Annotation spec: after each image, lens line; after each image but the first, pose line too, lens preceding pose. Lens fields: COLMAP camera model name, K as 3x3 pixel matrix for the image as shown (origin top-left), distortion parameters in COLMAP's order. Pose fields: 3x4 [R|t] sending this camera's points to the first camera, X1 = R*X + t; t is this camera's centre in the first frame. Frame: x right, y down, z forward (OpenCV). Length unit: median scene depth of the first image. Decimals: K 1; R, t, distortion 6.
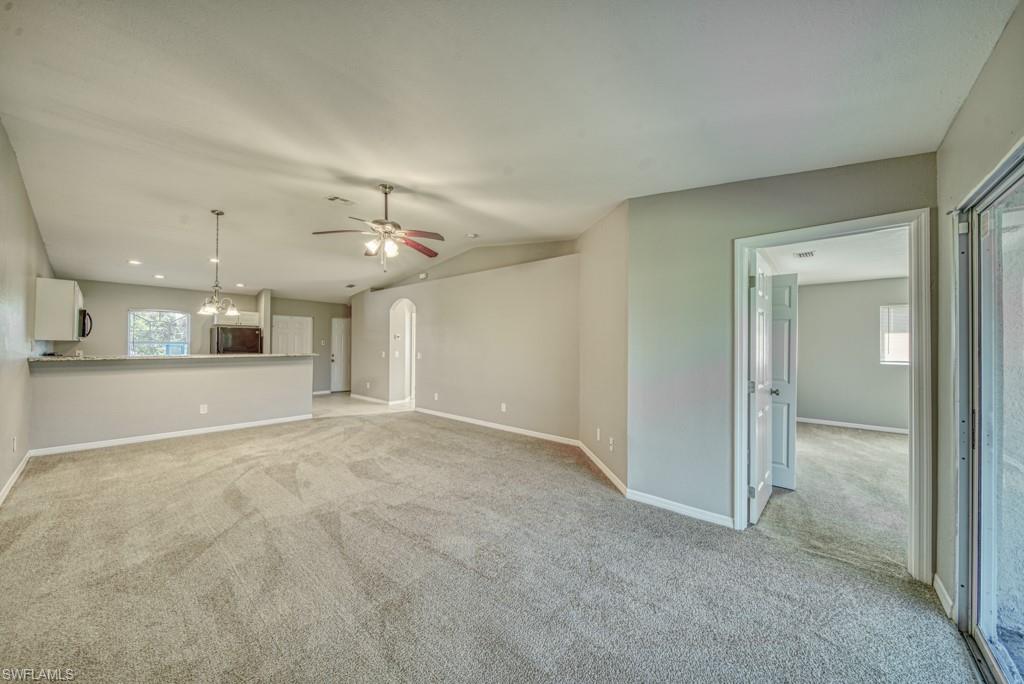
lens RADIAL K [[357.8, 0, 507.1], [0, 357.8, 343.5], [0, 0, 1]] dist [-0.000103, -0.000122]
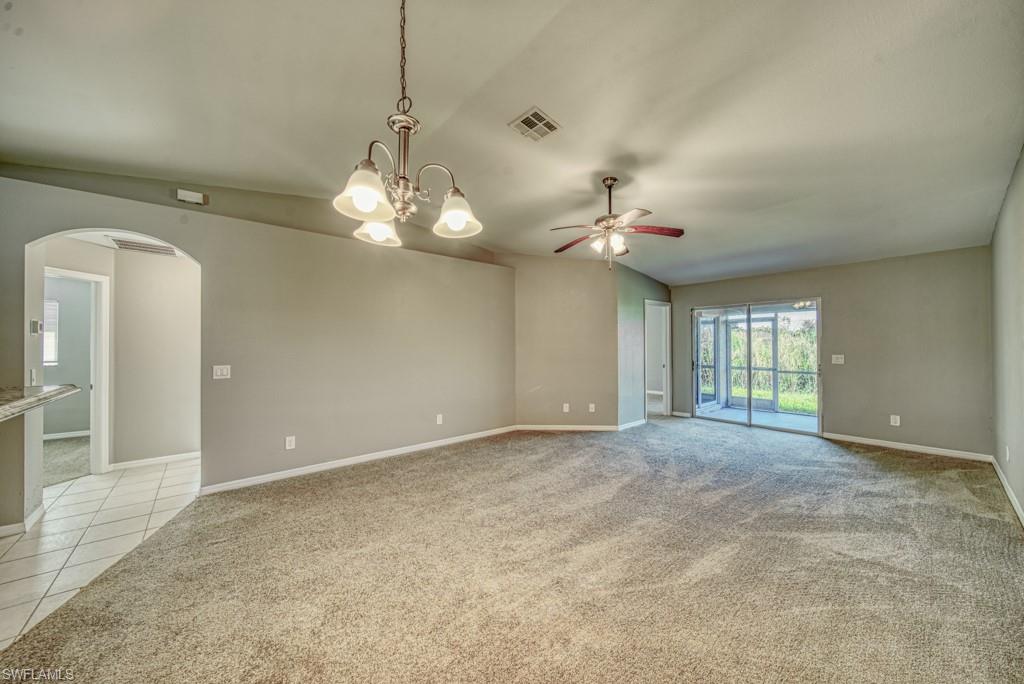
lens RADIAL K [[357.8, 0, 507.1], [0, 357.8, 343.5], [0, 0, 1]] dist [-0.000103, -0.000122]
pose [[0.135603, -0.002028, 0.990761, -0.940188], [-0.002154, 0.999995, 0.002342, -0.008156], [-0.990761, -0.002452, 0.135598, 0.806802]]
